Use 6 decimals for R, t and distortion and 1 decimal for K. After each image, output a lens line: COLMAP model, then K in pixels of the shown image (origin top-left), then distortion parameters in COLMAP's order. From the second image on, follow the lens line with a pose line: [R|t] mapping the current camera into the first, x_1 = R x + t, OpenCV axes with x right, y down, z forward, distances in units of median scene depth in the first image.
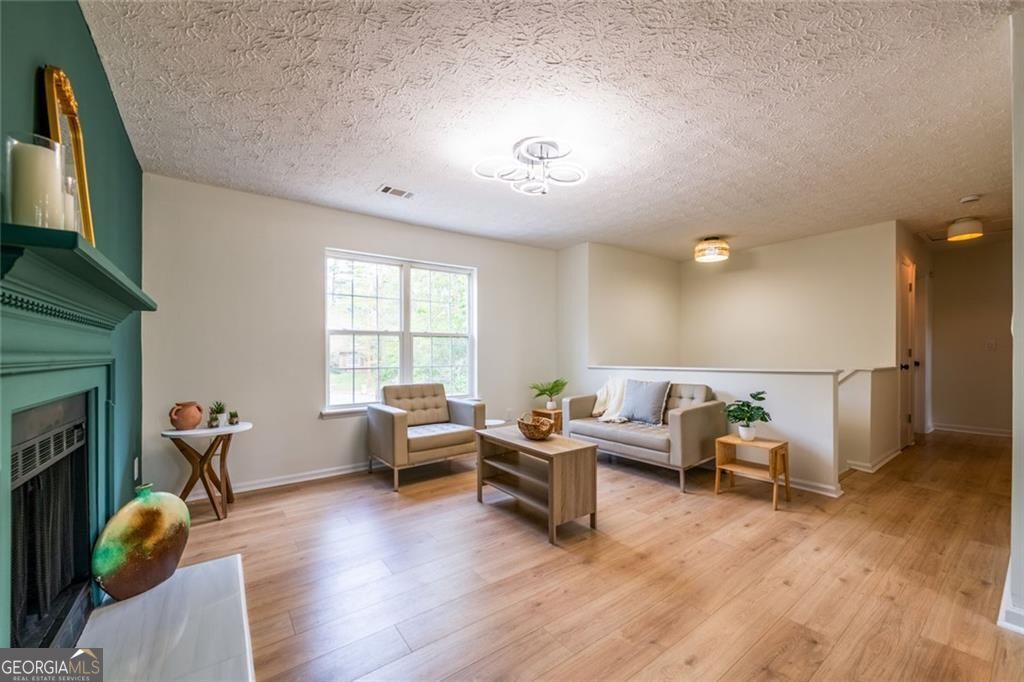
lens RADIAL K [[405.8, 0, 515.3], [0, 405.8, 351.7], [0, 0, 1]] dist [0.000447, -0.000114]
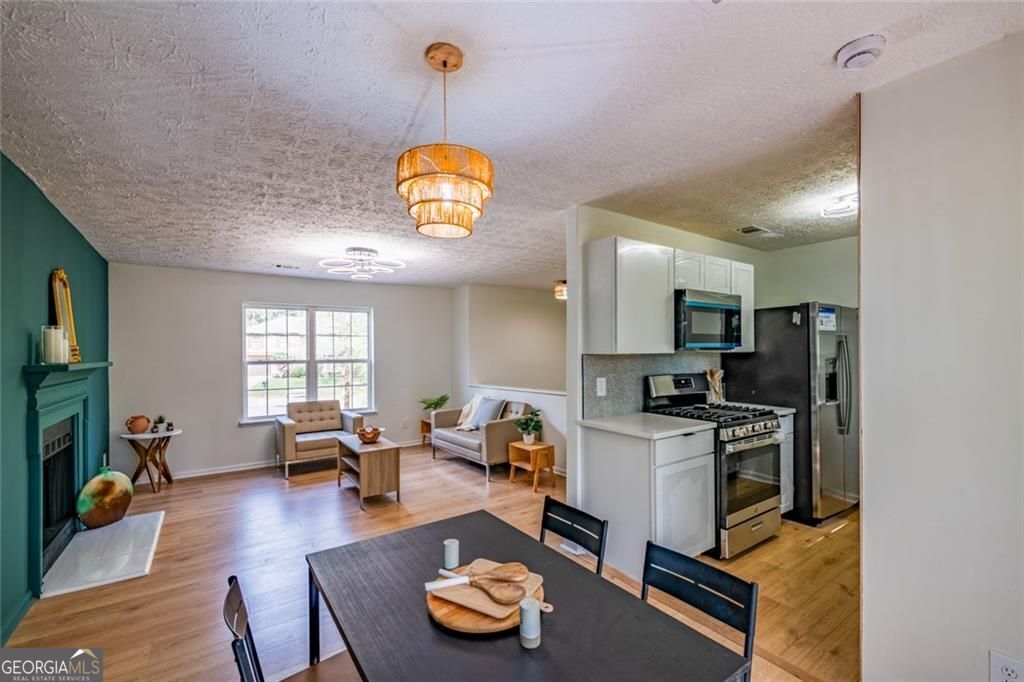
lens RADIAL K [[423.6, 0, 496.0], [0, 423.6, 355.2], [0, 0, 1]] dist [0.000684, 0.000036]
pose [[0.999650, -0.001179, -0.026439, 0.492766], [0.001301, 0.999989, 0.004606, -0.097040], [0.026434, -0.004639, 0.999640, -0.468944]]
